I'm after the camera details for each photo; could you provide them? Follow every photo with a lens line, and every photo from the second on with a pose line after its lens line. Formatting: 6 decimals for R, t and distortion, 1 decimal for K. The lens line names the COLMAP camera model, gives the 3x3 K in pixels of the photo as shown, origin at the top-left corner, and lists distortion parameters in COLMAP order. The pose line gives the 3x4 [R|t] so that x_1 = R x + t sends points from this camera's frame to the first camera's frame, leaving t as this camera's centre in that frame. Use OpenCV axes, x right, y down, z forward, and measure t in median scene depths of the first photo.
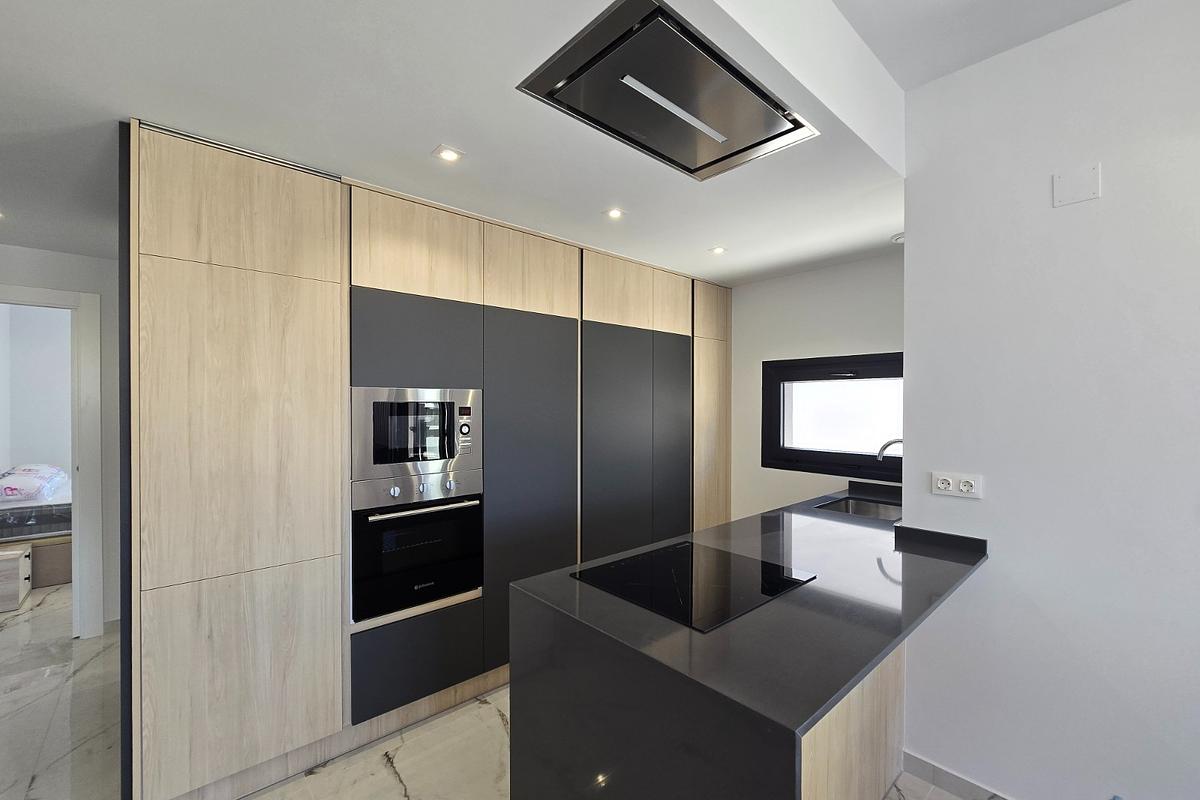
lens RADIAL K [[492.3, 0, 599.6], [0, 492.3, 406.5], [0, 0, 1]] dist [-0.010753, 0.003203]
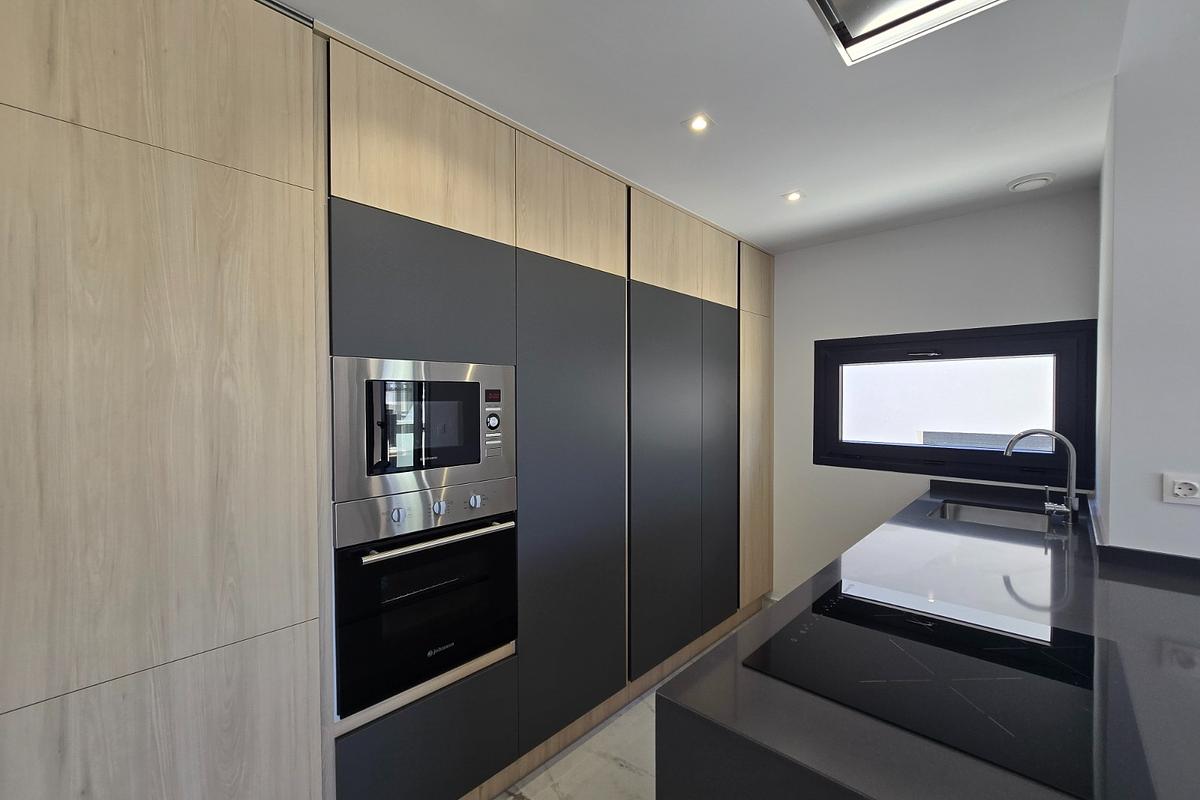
lens RADIAL K [[492.3, 0, 599.6], [0, 492.3, 406.5], [0, 0, 1]] dist [-0.010753, 0.003203]
pose [[0.995303, -0.004902, 0.096686, -0.197840], [0.003830, 0.999929, 0.011274, 0.018320], [-0.096734, -0.010851, 0.995251, 0.294687]]
